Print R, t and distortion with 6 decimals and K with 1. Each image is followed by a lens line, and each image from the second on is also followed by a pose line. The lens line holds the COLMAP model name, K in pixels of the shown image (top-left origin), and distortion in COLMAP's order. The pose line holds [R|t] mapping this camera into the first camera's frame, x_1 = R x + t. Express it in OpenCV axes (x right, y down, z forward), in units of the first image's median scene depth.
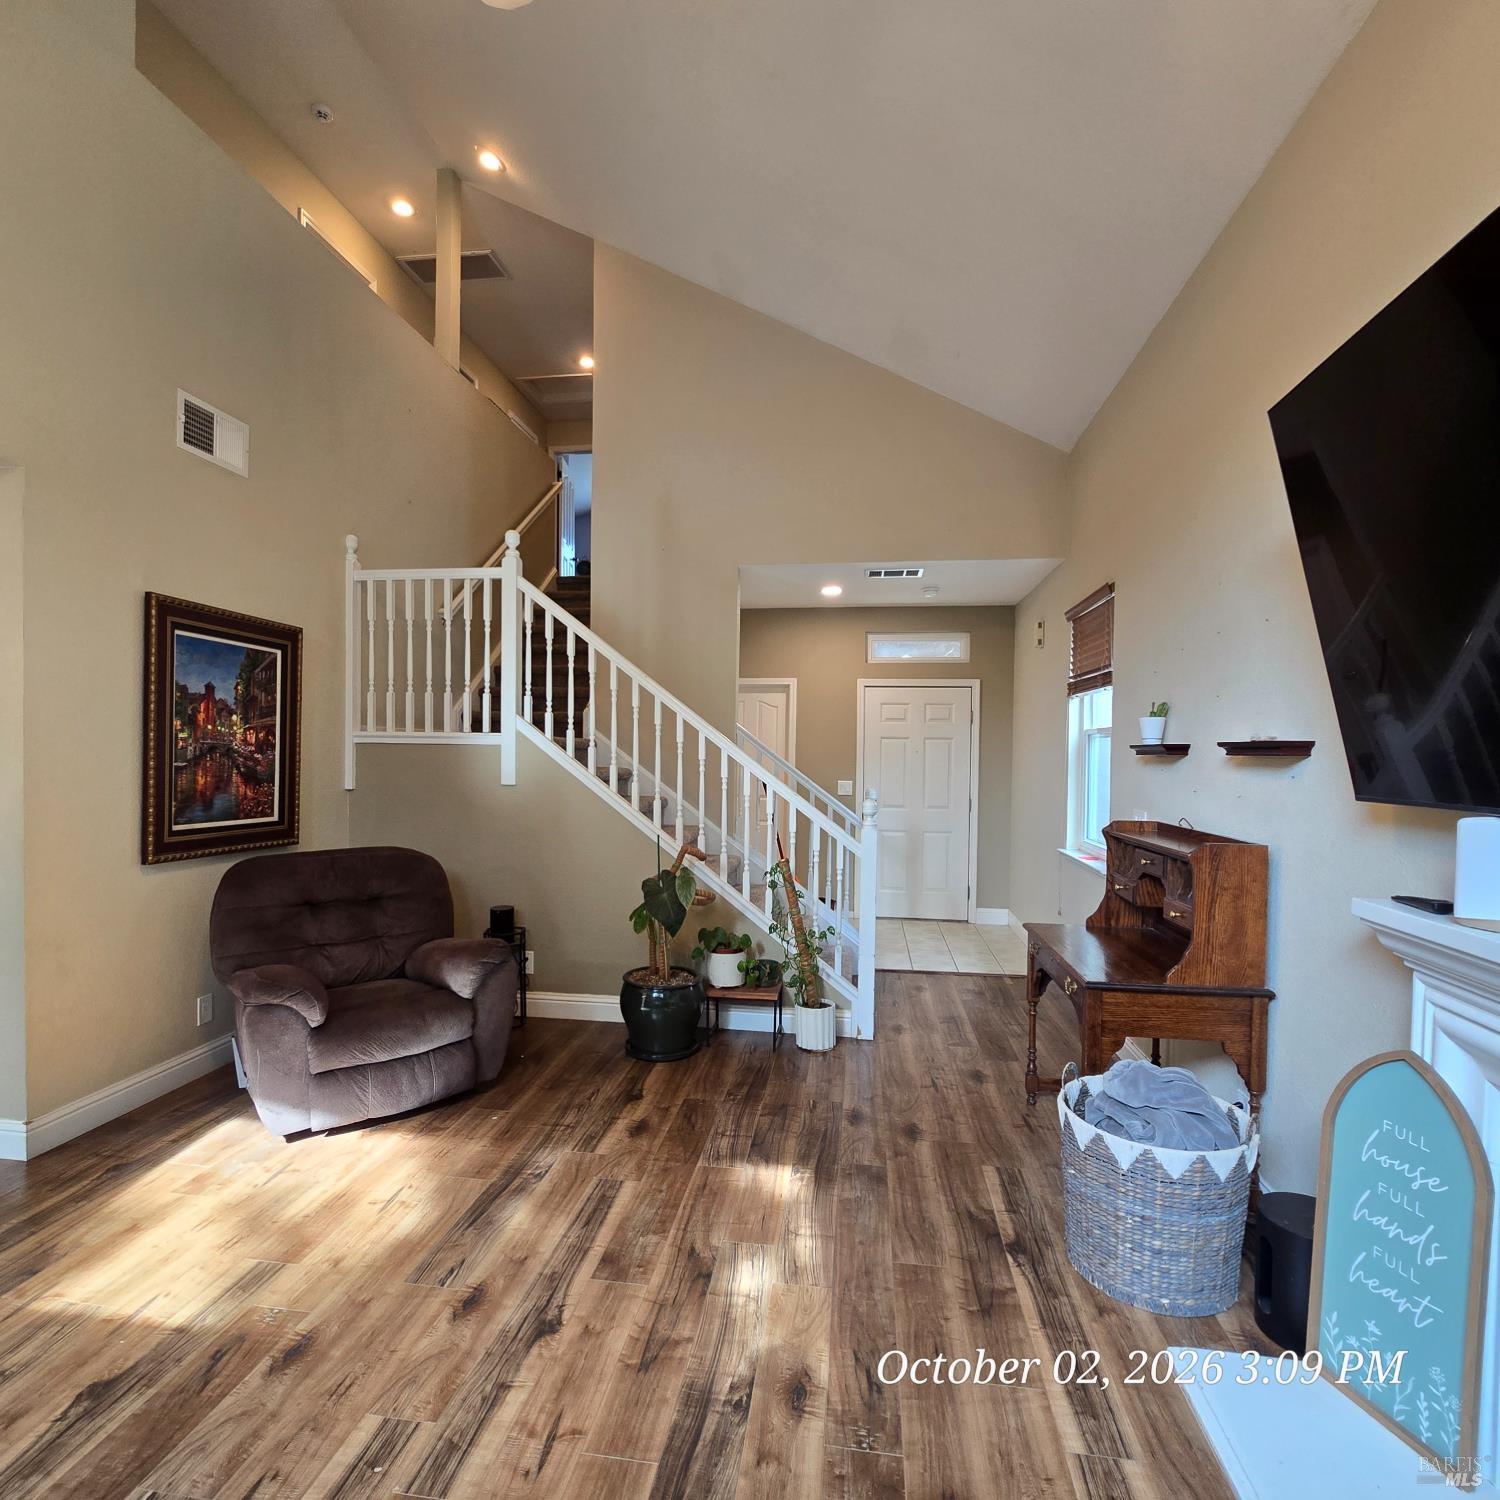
lens RADIAL K [[824.3, 0, 748.6], [0, 824.3, 752.3], [0, 0, 1]] dist [-0.012875, 0.001616]
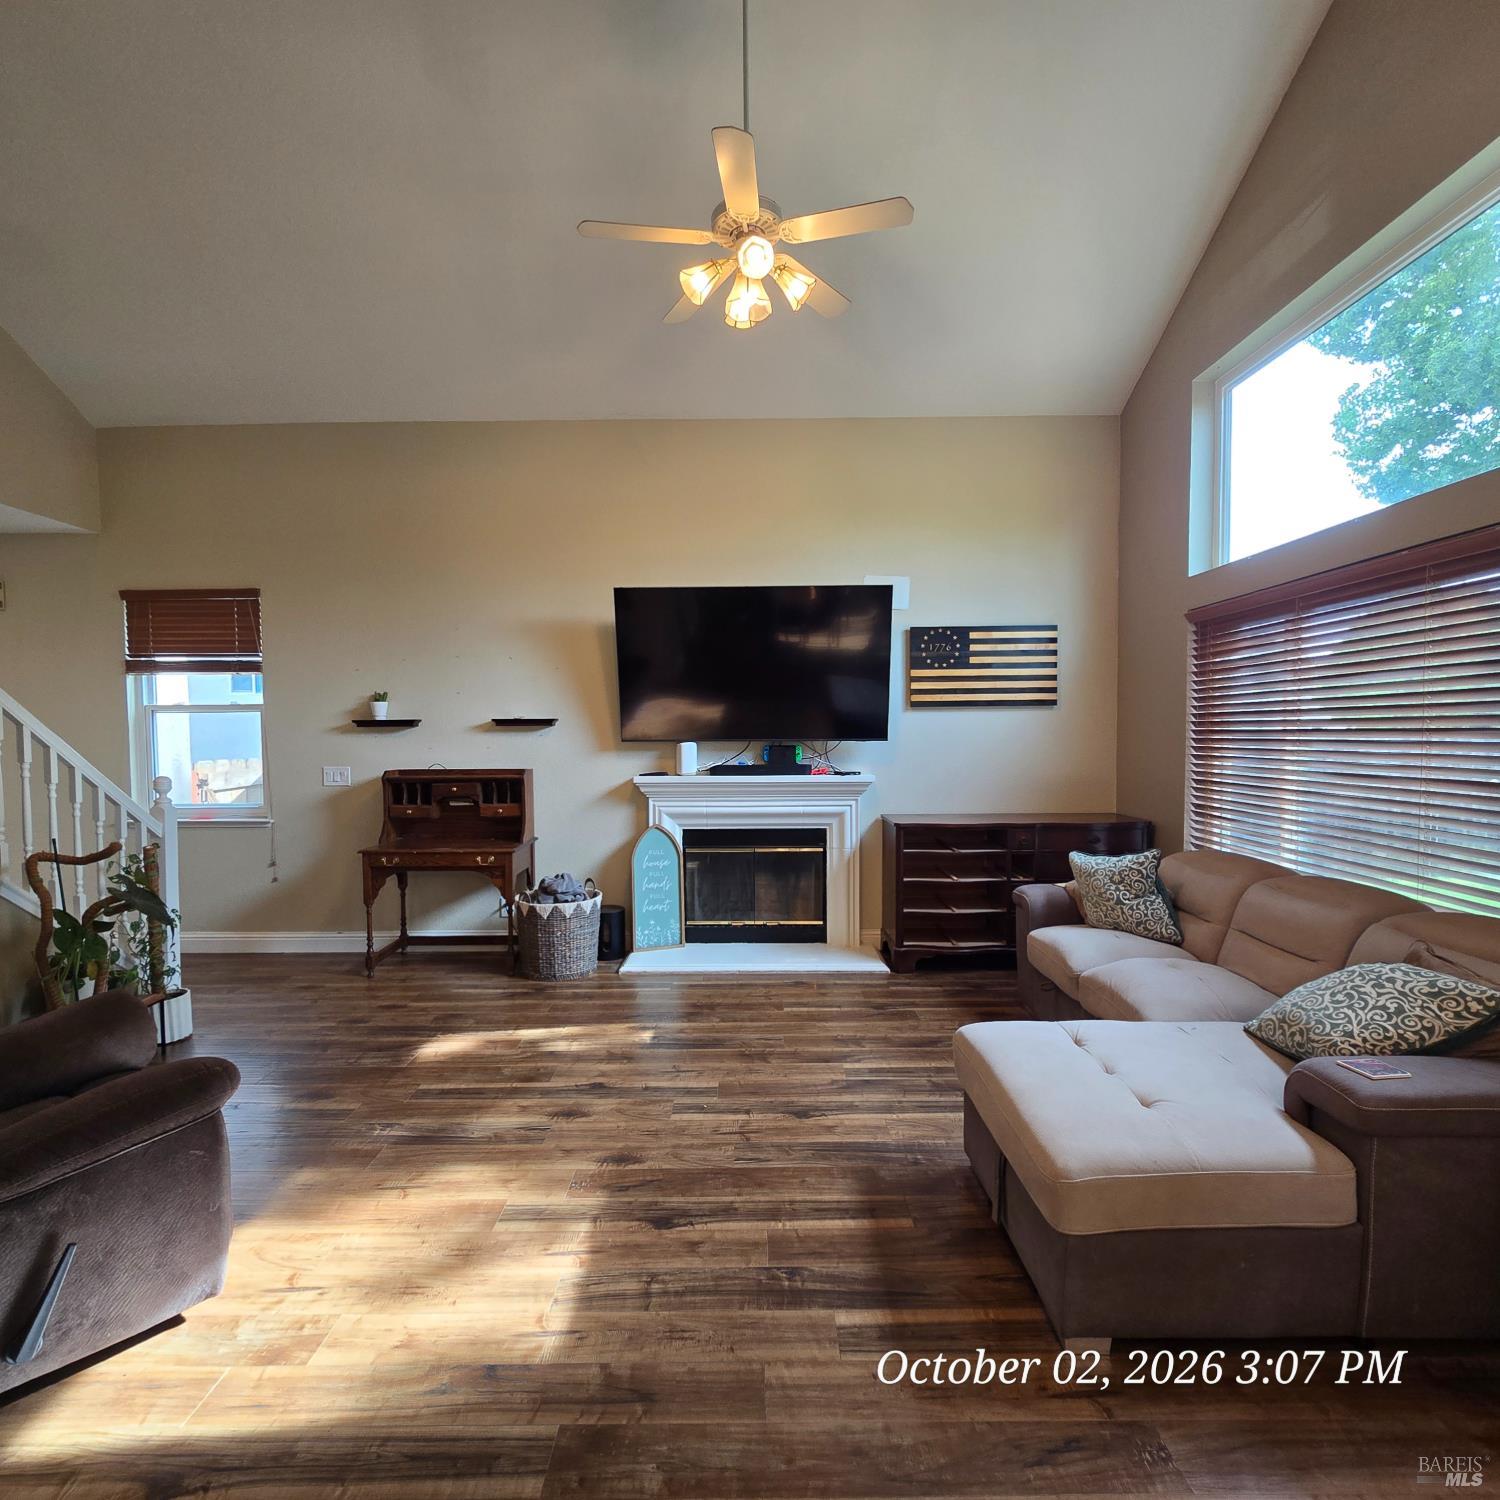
lens RADIAL K [[824.3, 0, 750.1], [0, 824.3, 750.8], [0, 0, 1]] dist [-0.012875, 0.001616]
pose [[-0.142265, -0.045325, 0.988790, -1.740687], [0.005436, 0.998900, 0.046571, -0.031467], [-0.989814, 0.012001, -0.141862, 0.862456]]
